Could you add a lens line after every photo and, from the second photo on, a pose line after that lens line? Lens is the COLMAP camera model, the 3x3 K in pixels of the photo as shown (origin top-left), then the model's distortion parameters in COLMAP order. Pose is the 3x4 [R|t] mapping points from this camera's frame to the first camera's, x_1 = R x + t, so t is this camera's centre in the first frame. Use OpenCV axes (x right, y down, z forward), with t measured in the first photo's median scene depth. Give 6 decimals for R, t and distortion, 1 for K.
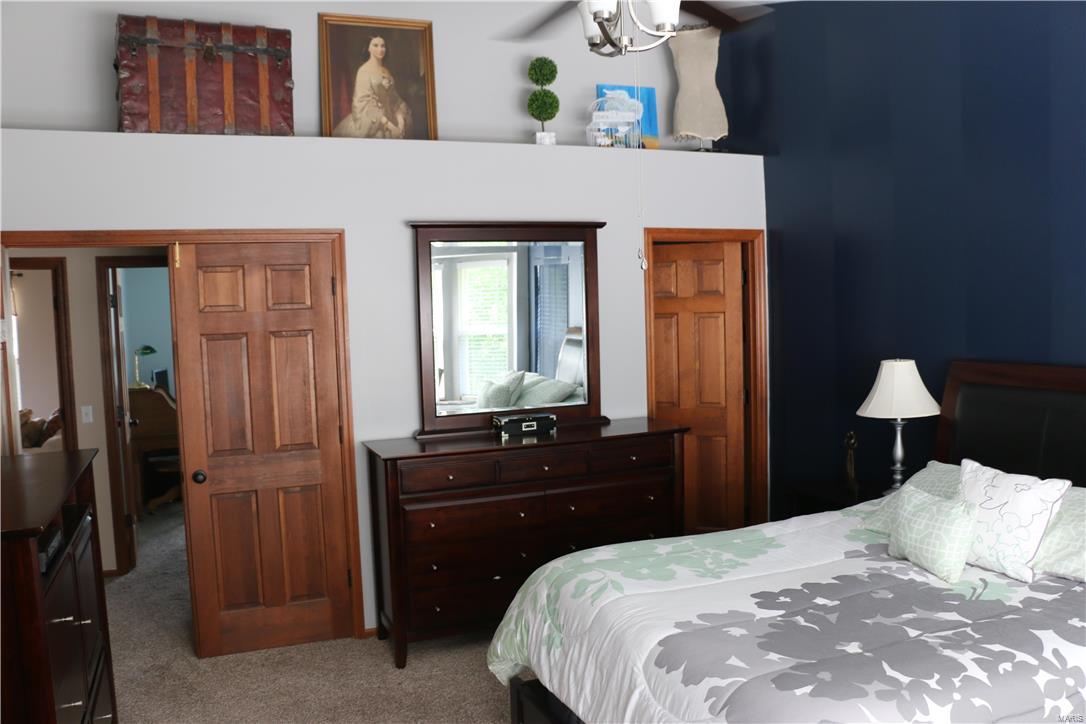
lens RADIAL K [[897.2, 0, 543.0], [0, 897.2, 362.0], [0, 0, 1]] dist [-0.195015, 0.158310]
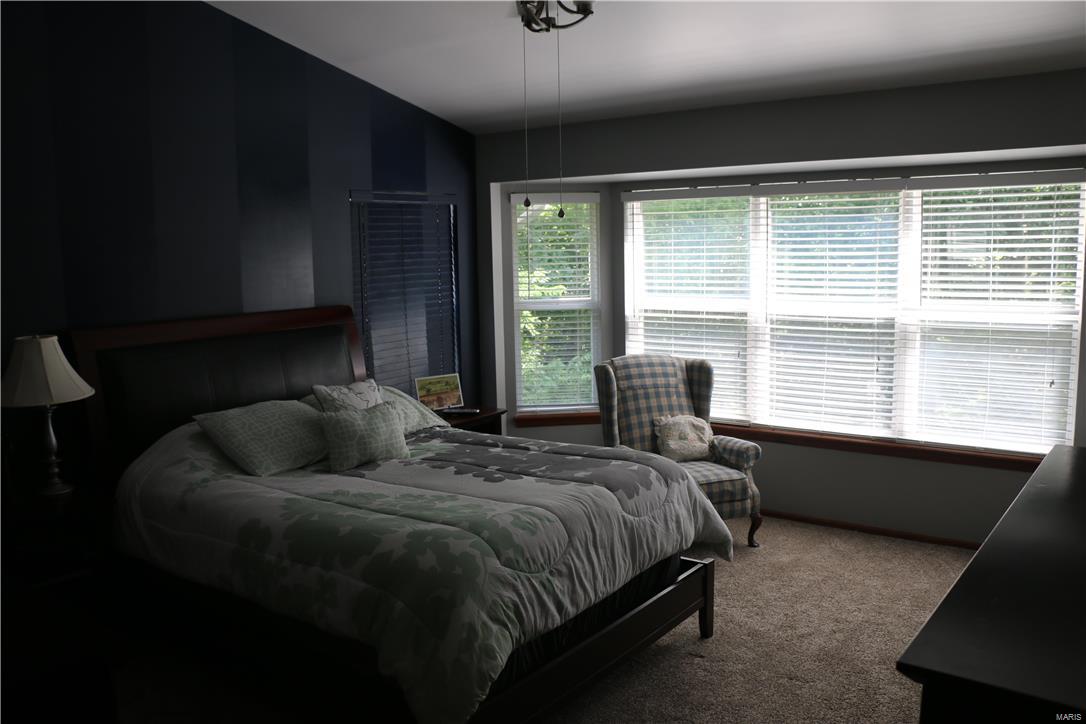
lens RADIAL K [[897.2, 0, 543.0], [0, 897.2, 362.0], [0, 0, 1]] dist [-0.195015, 0.158310]
pose [[-0.492513, -0.076704, 0.866918, -0.765917], [0.094369, 0.985529, 0.140811, -0.066940], [-0.865174, 0.151162, -0.478147, 1.311292]]
